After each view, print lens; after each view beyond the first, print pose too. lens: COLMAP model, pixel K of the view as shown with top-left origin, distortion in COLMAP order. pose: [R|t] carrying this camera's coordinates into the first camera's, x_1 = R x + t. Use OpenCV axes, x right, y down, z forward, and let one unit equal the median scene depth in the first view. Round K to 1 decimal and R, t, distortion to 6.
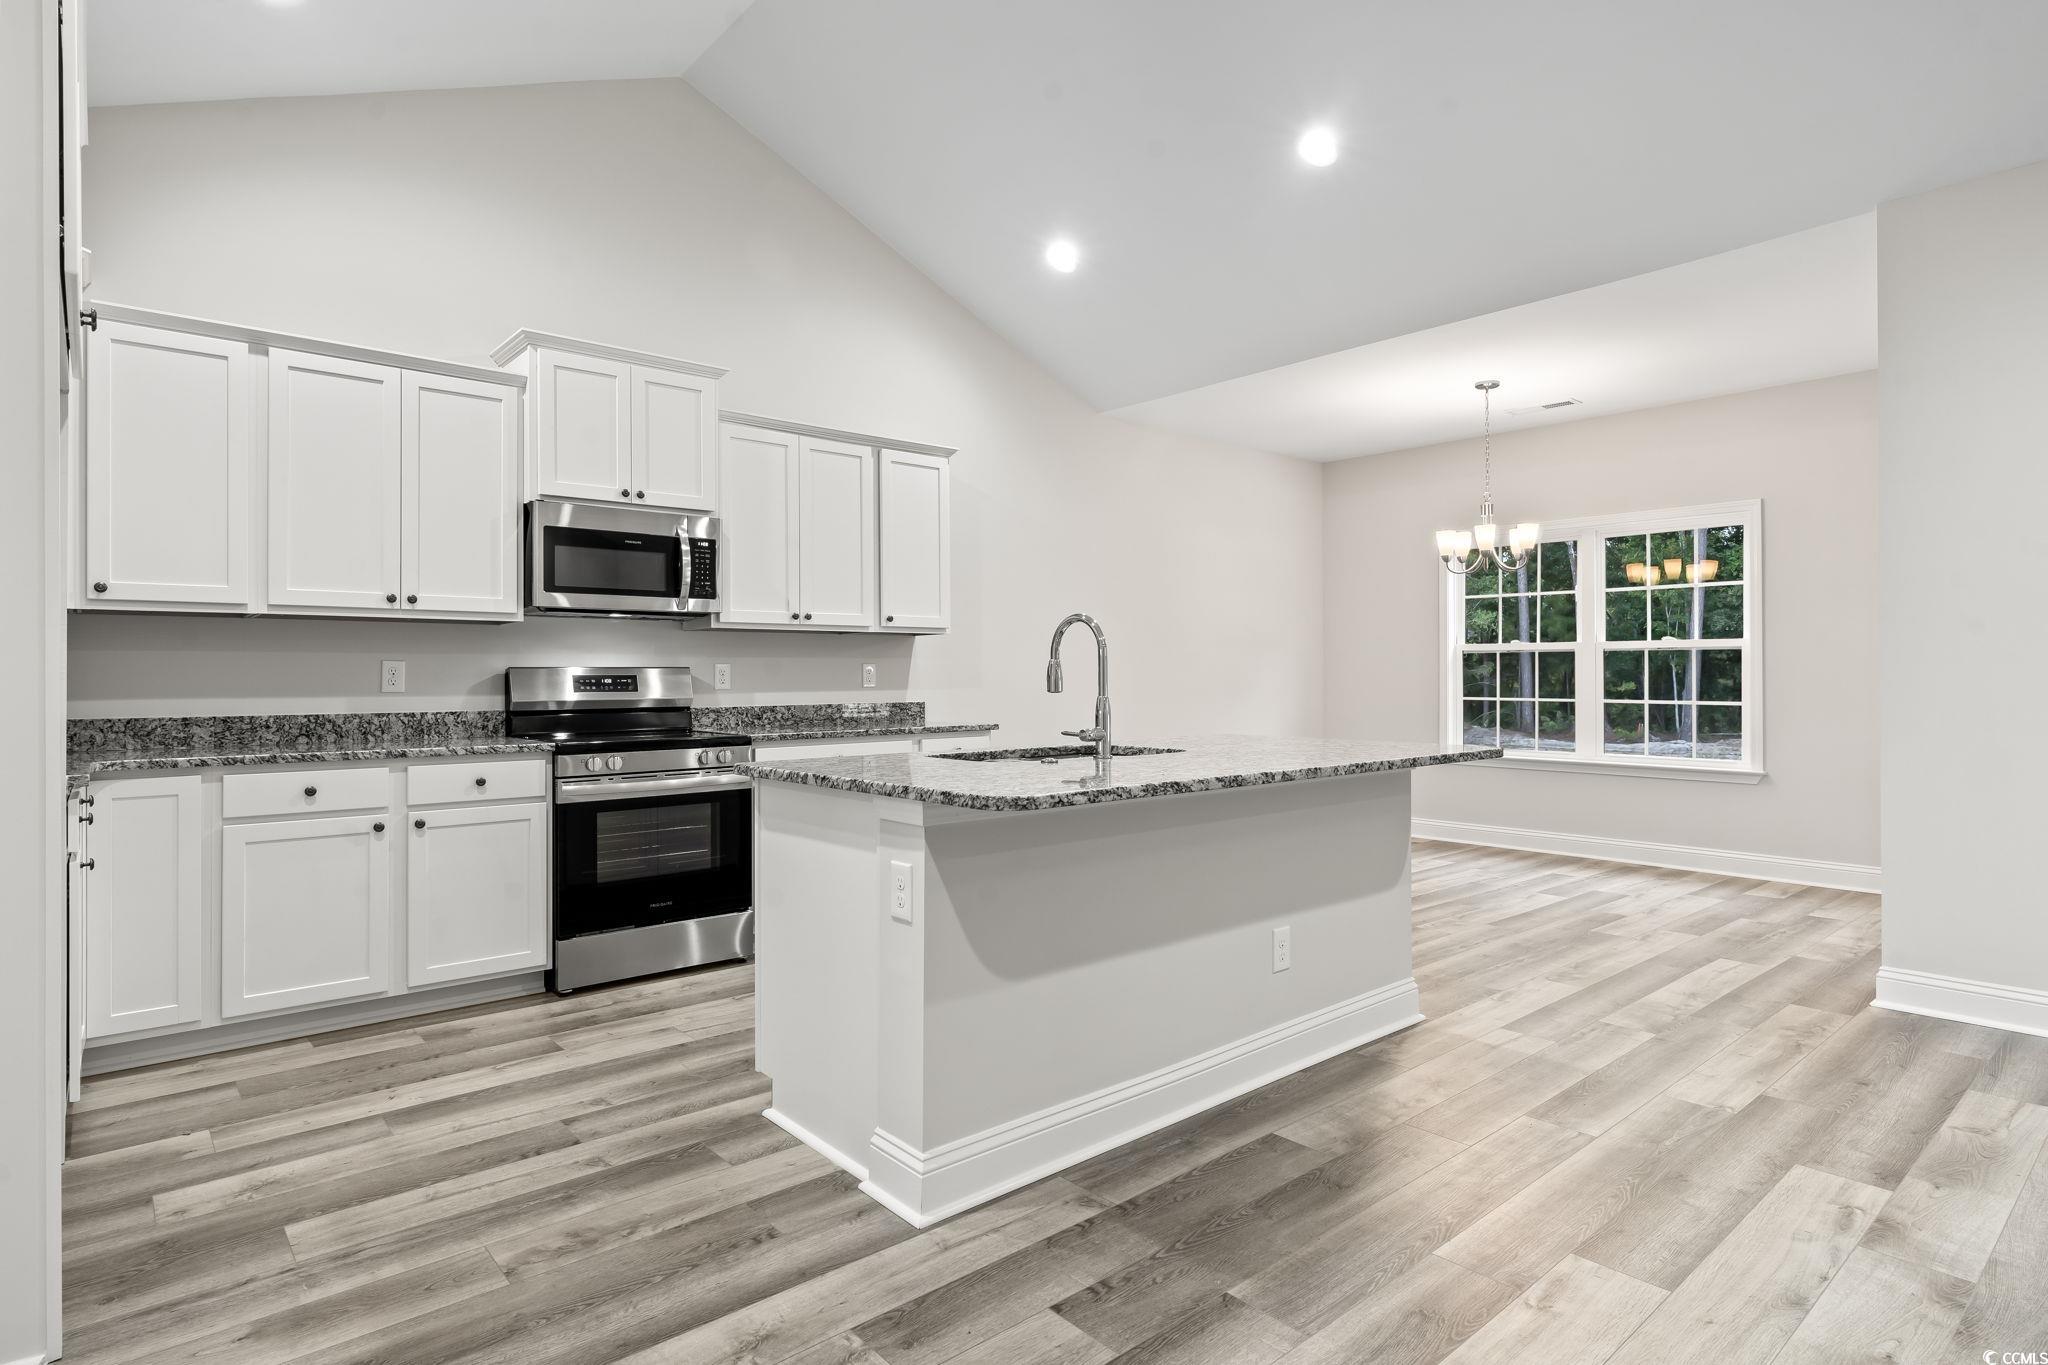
lens RADIAL K [[1088.3, 0, 1024.0], [0, 1088.3, 682.5], [0, 0, 1]] dist [0.002023, 0.000453]
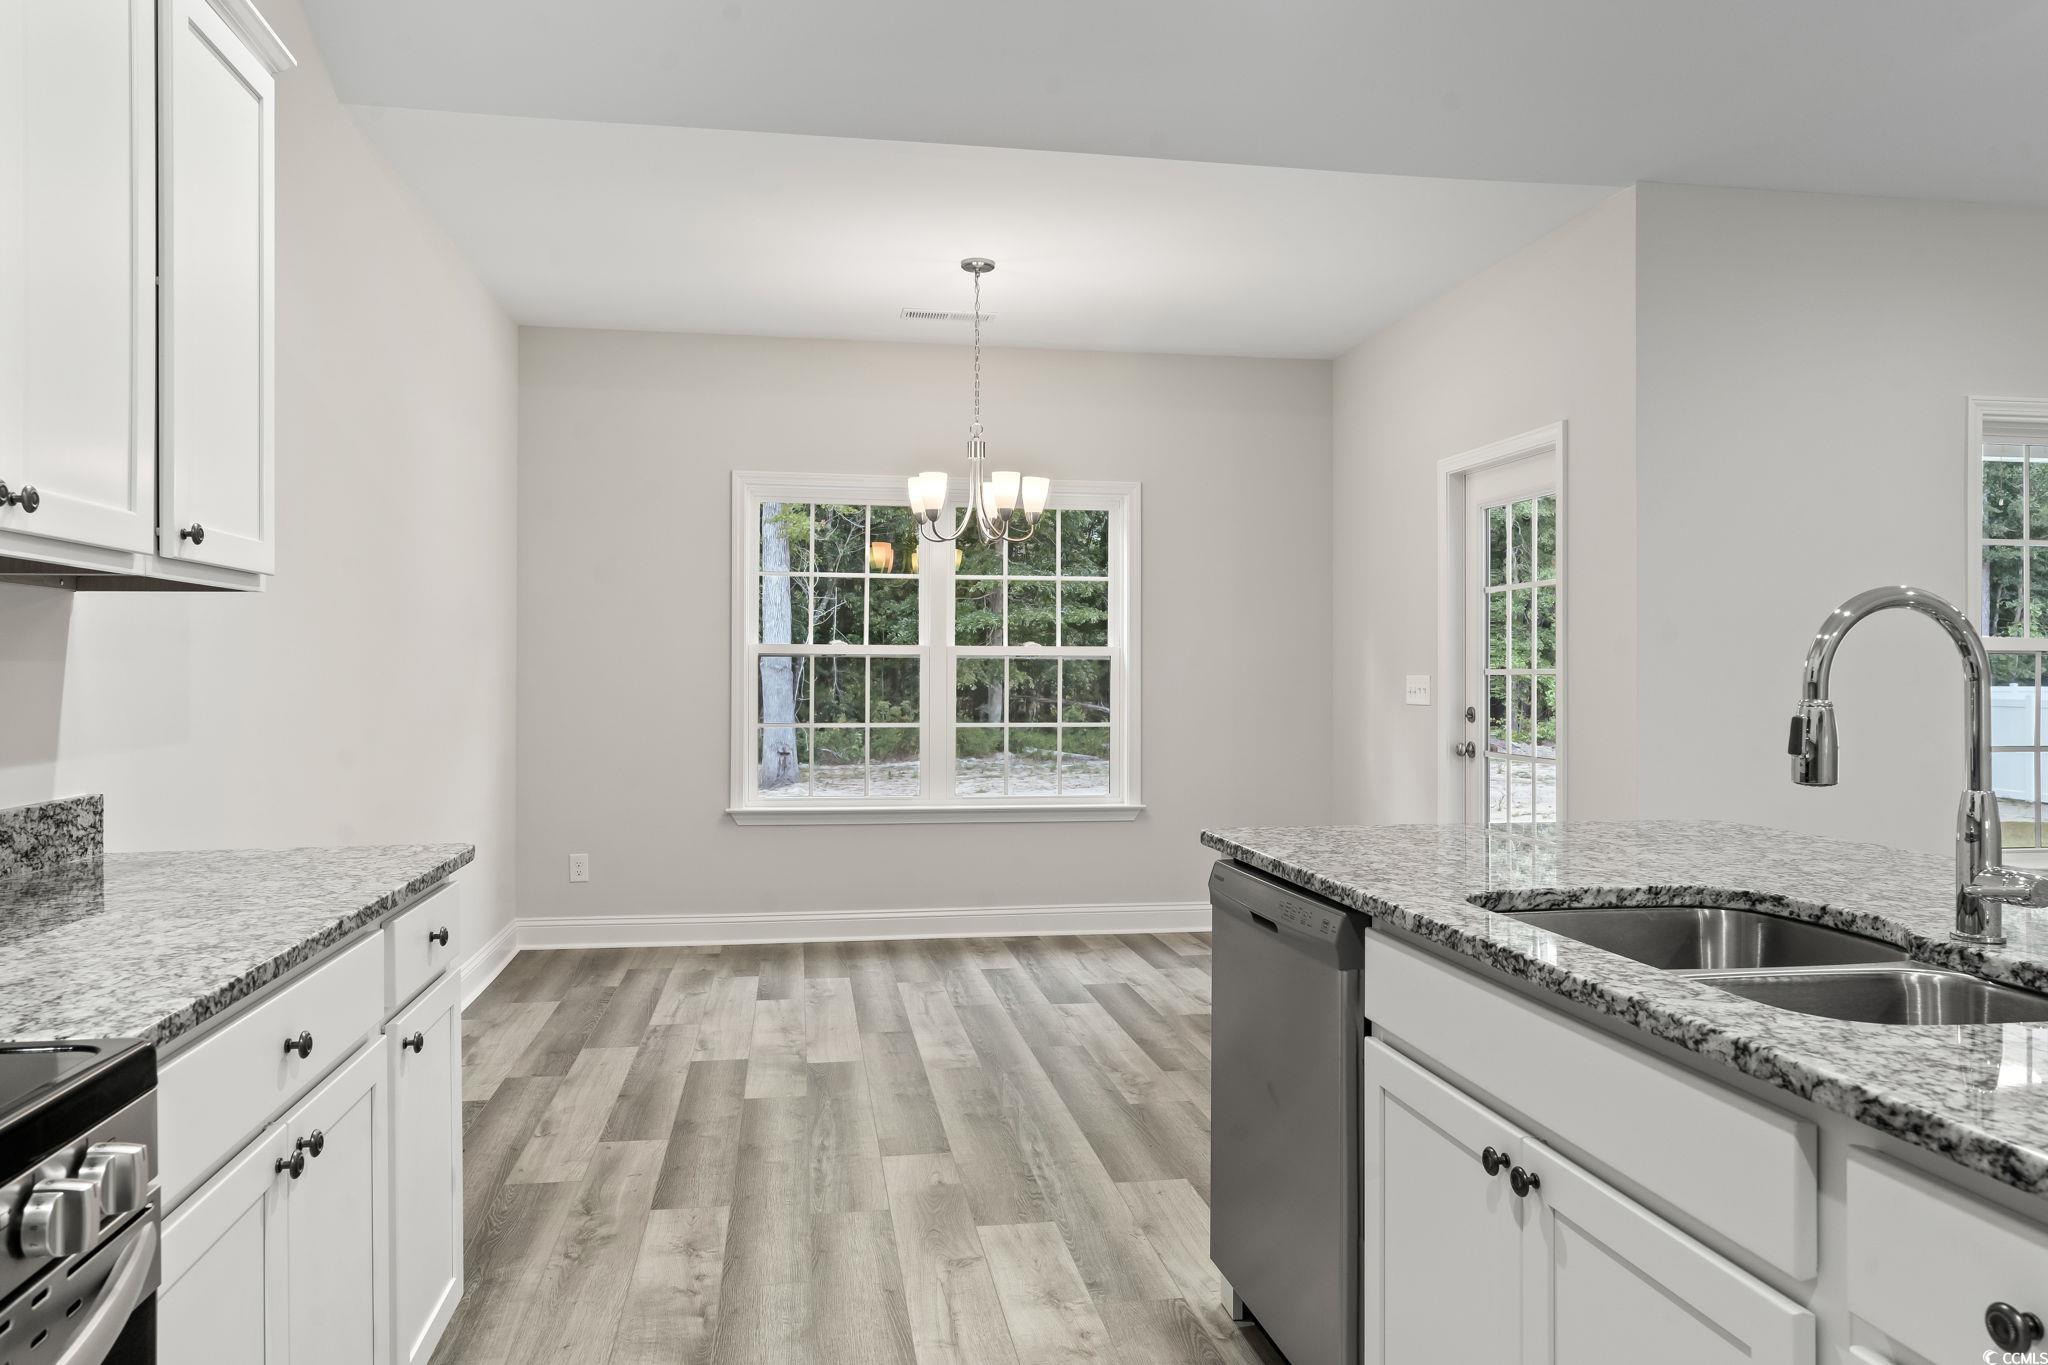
lens RADIAL K [[1383.3, 0, 1024.0], [0, 1383.3, 682.5], [0, 0, 1]] dist [-0.000617, -0.000242]
pose [[0.524219, -0.001901, 0.851581, -0.259054], [0.001458, 0.999998, 0.001334, -0.013893], [-0.851582, 0.000542, 0.524221, 0.473540]]
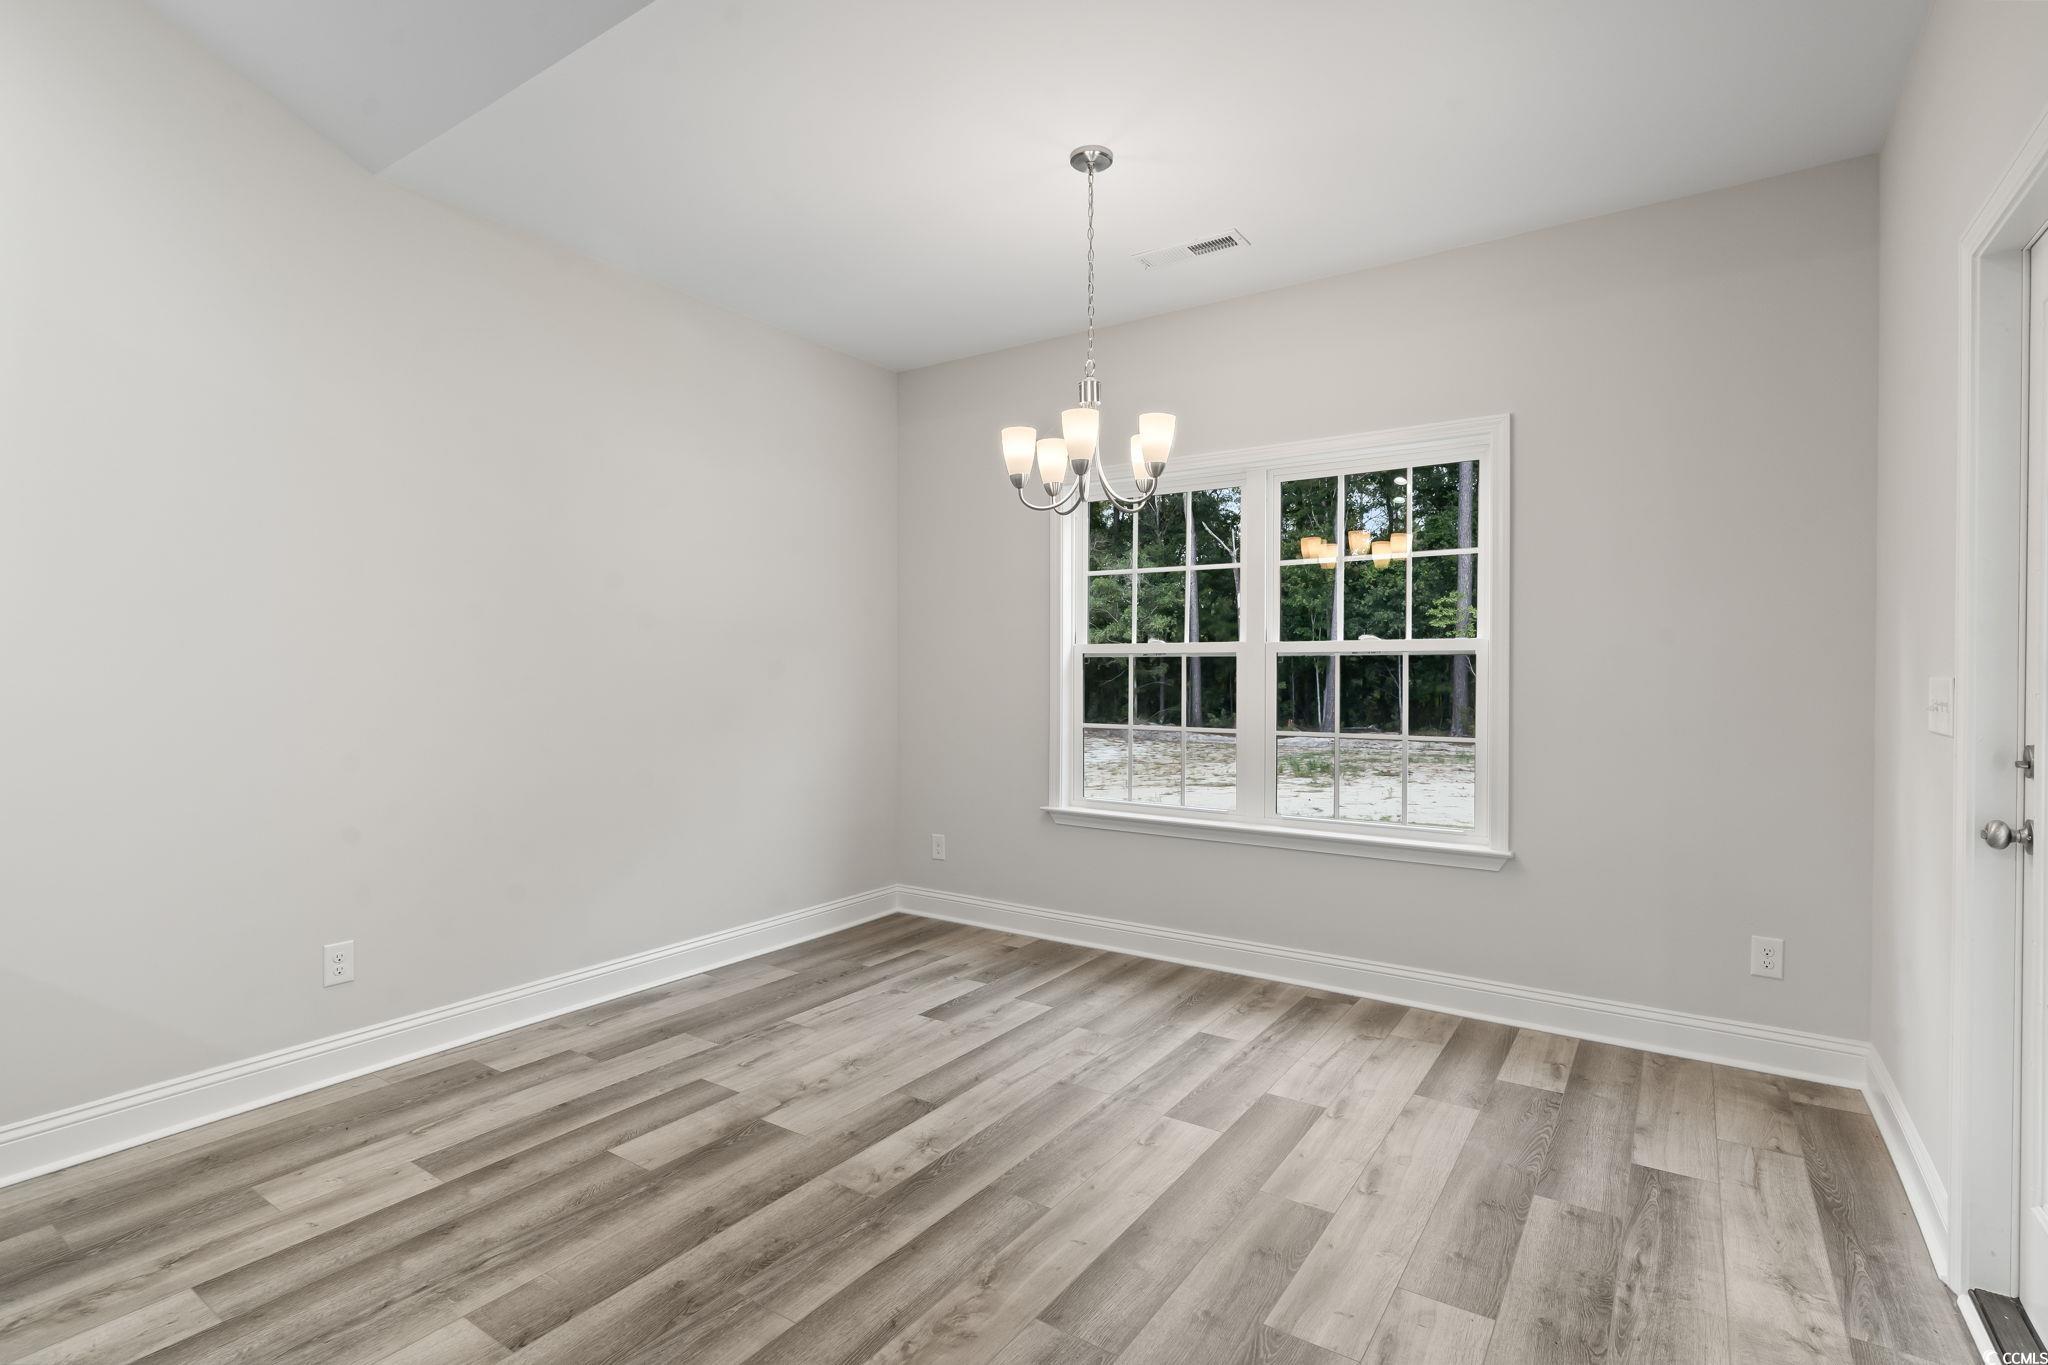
lens RADIAL K [[982.7, 0, 1024.0], [0, 982.7, 682.5], [0, 0, 1]] dist [0.001501, 0.000267]
pose [[0.967587, 0.001479, 0.252534, 0.245031], [-0.002669, 0.999987, 0.004366, -0.015785], [-0.252525, -0.004899, 0.967578, 0.483893]]
